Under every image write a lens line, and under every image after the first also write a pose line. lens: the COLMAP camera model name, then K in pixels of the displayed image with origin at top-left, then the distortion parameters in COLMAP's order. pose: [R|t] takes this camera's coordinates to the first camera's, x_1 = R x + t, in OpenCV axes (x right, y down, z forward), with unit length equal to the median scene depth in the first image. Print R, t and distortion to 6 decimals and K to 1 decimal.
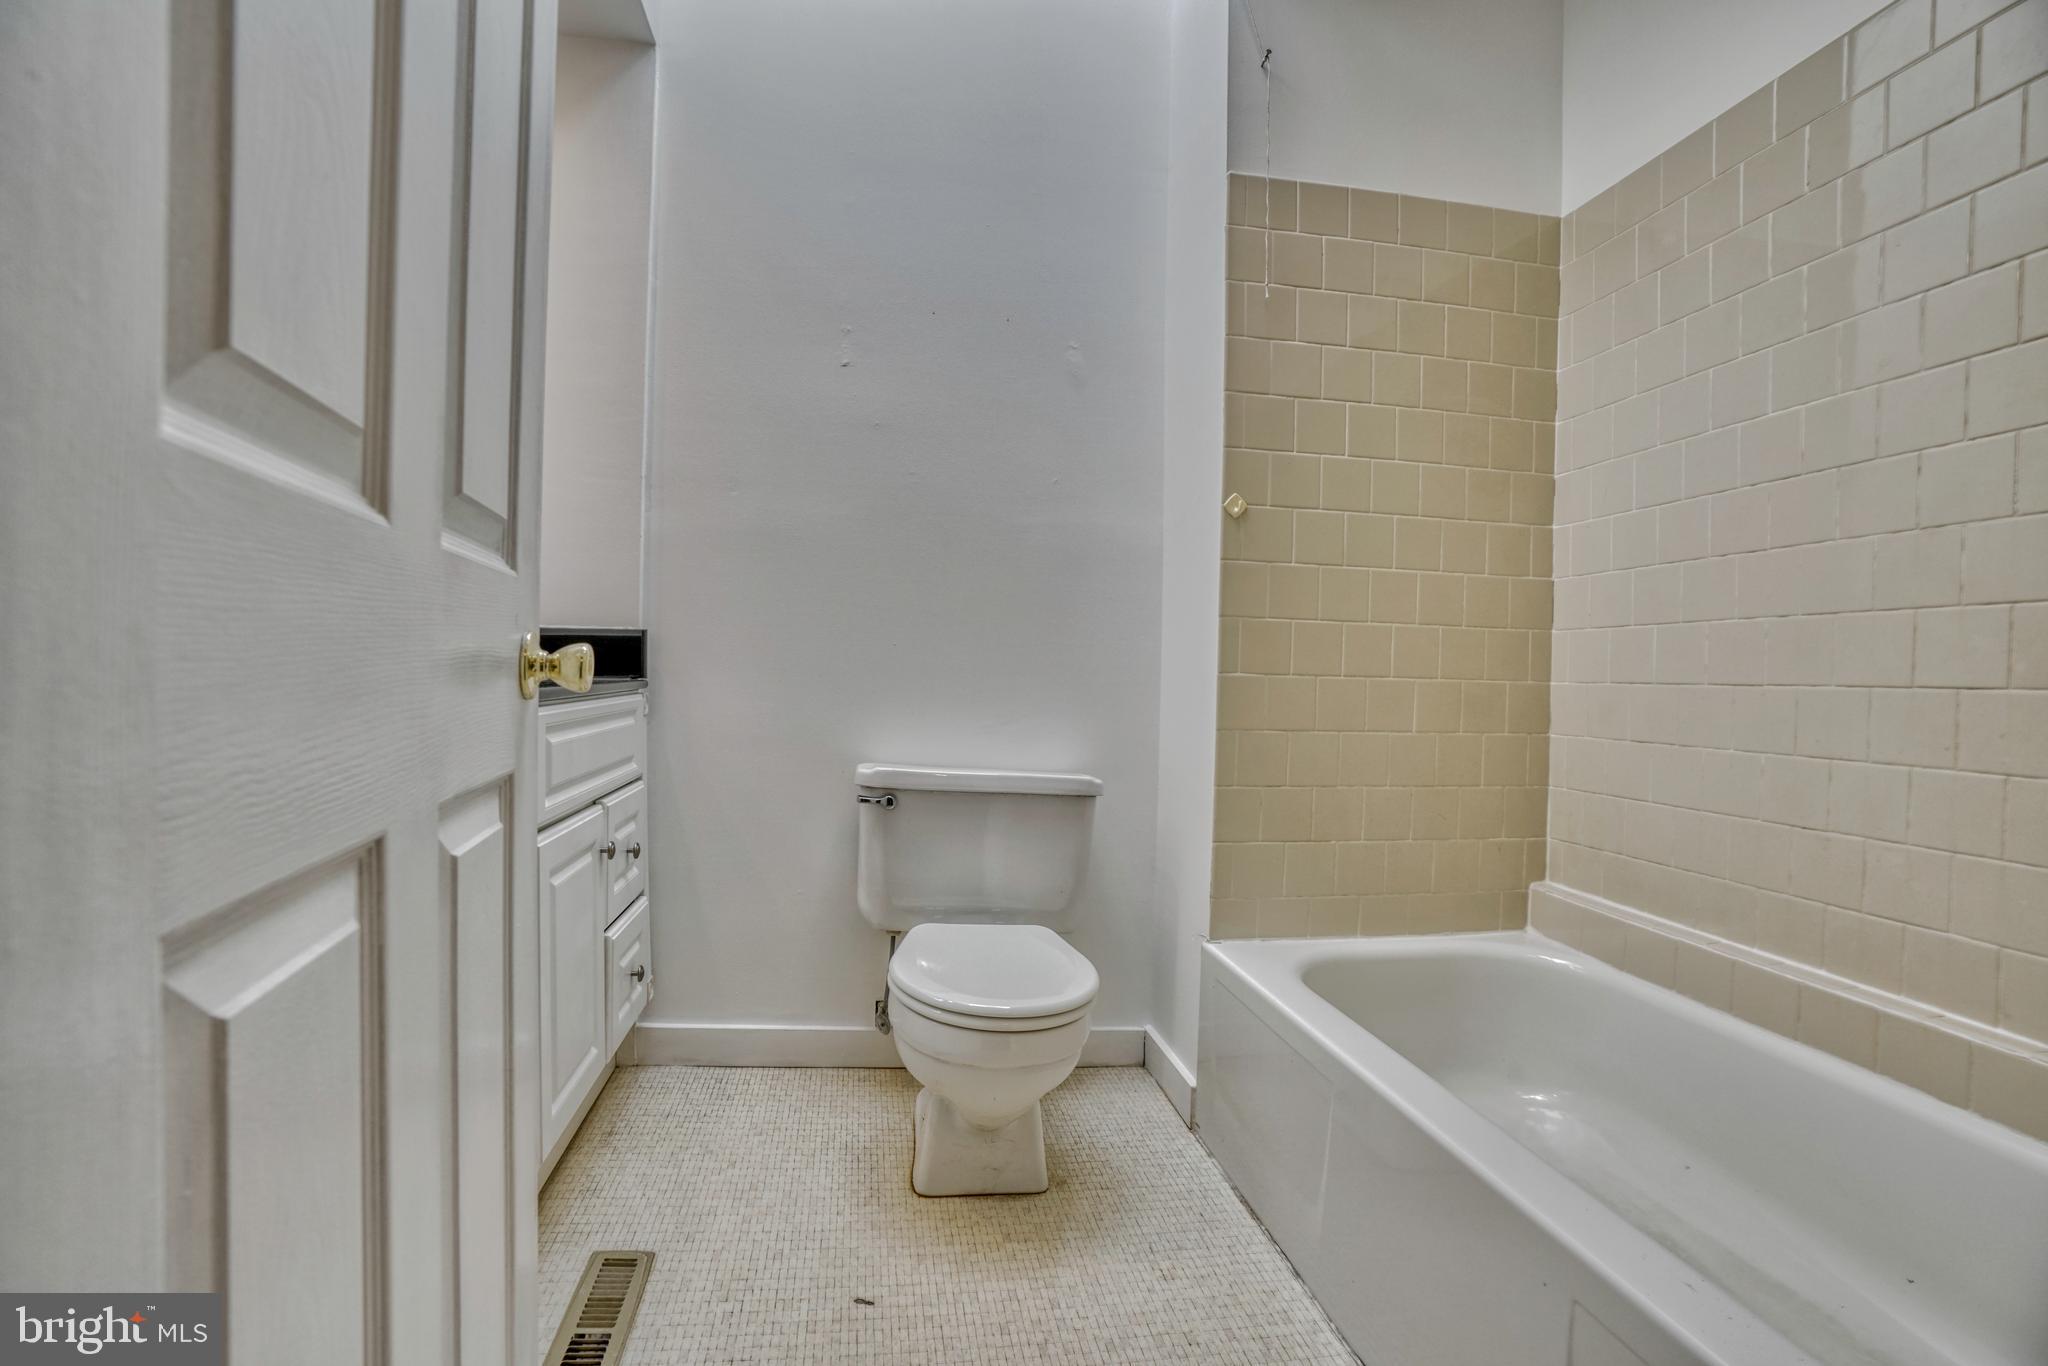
lens RADIAL K [[936.0, 0, 1003.3], [0, 936.0, 693.4], [0, 0, 1]] dist [-0.069381, 0.025076]
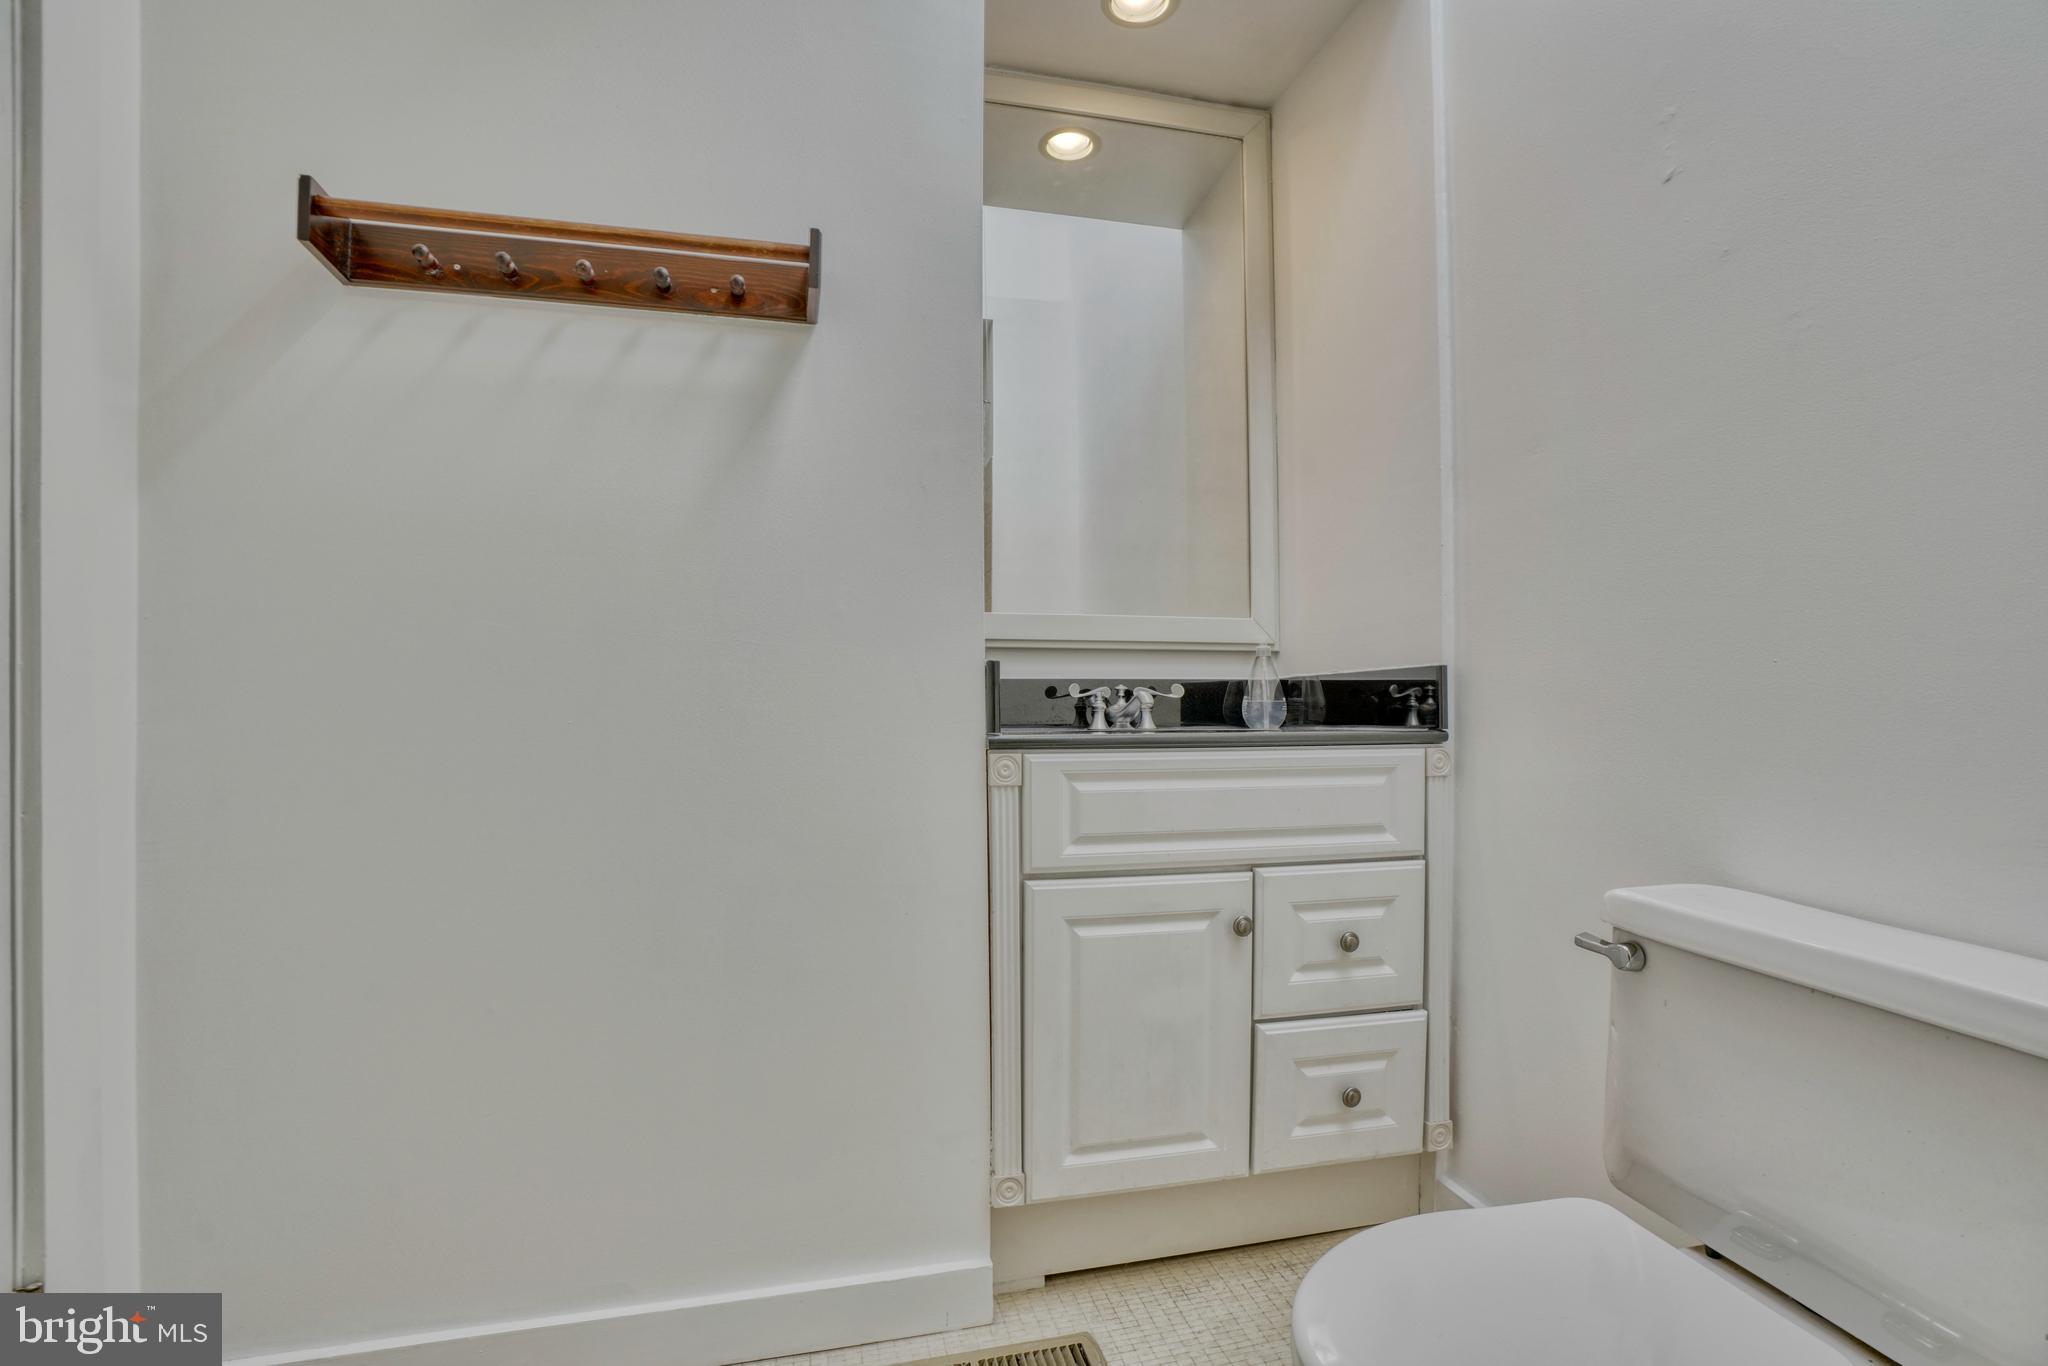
lens RADIAL K [[936.0, 0, 1003.3], [0, 936.0, 693.4], [0, 0, 1]] dist [-0.069381, 0.025076]
pose [[0.051118, -0.042805, -0.997775, 0.387043], [-0.018175, 0.998876, -0.043784, -0.004946], [0.998527, 0.020372, 0.050282, 0.632695]]
